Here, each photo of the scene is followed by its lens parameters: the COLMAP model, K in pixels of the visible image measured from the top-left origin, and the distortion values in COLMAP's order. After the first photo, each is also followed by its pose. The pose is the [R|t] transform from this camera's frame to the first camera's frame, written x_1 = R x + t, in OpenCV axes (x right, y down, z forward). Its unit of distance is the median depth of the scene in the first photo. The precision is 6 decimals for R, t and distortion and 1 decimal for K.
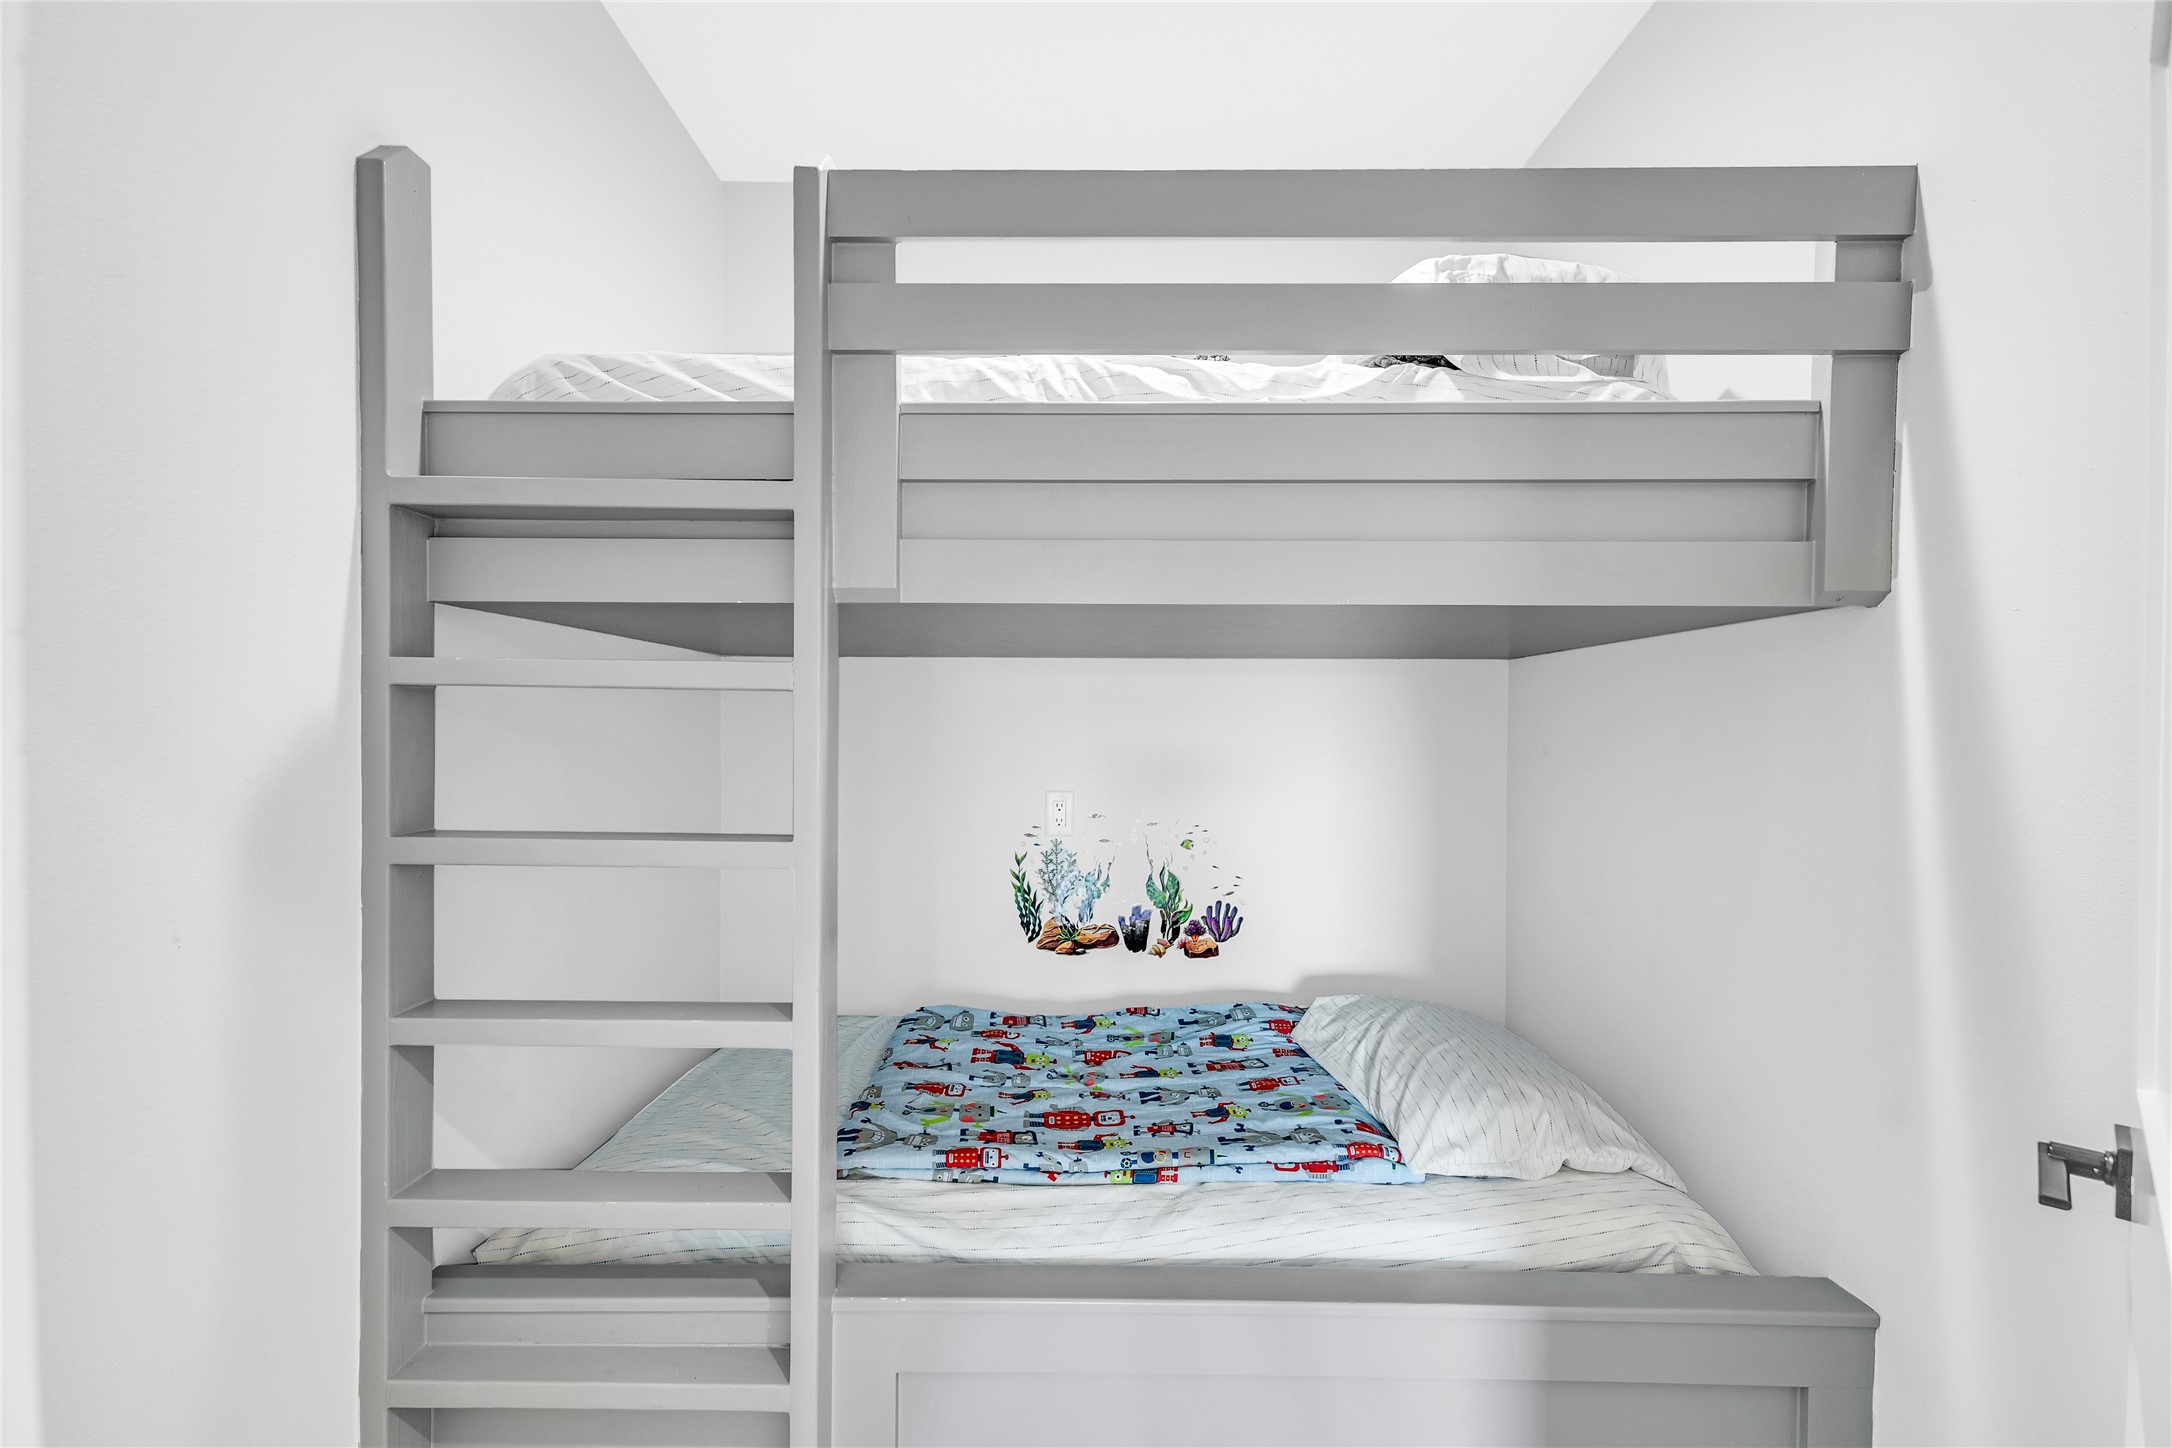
lens RADIAL K [[925.5, 0, 1086.6], [0, 925.5, 735.4], [0, 0, 1]] dist [0.013983, -0.000049]
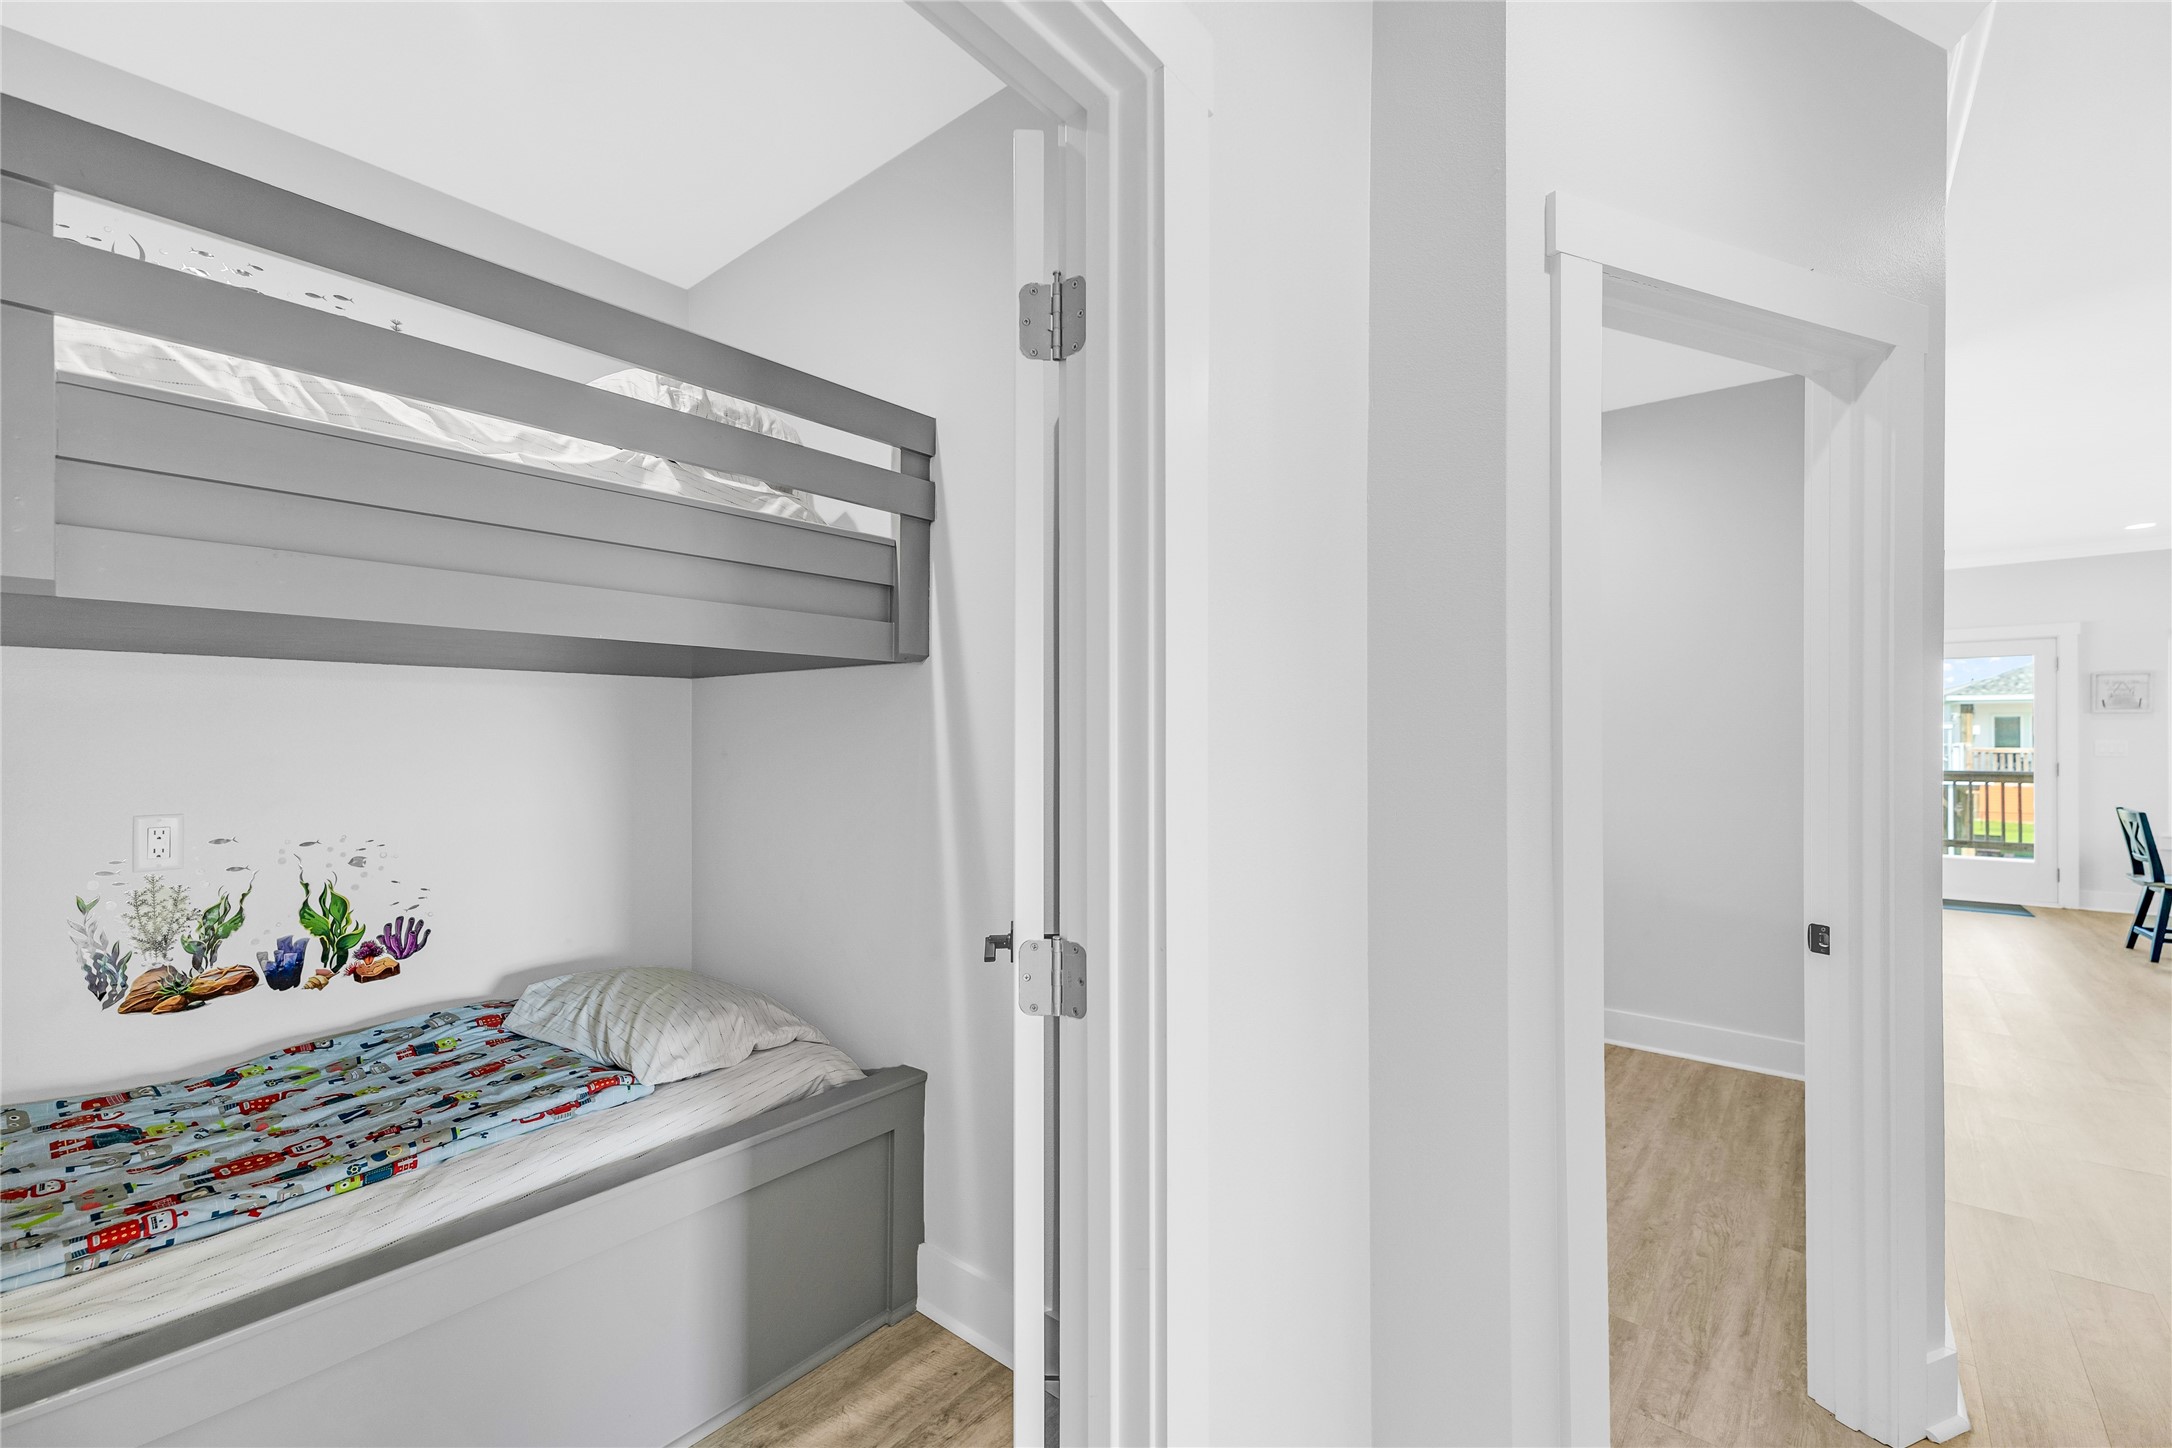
lens RADIAL K [[905.7, 0, 1086.4], [0, 905.7, 733.8], [0, 0, 1]] dist [0.013941, -0.000131]
pose [[0.636571, -0.005501, 0.771198, -0.188597], [0.012196, 0.999921, -0.002934, 0.000027], [-0.771122, 0.011273, 0.636588, -0.221065]]
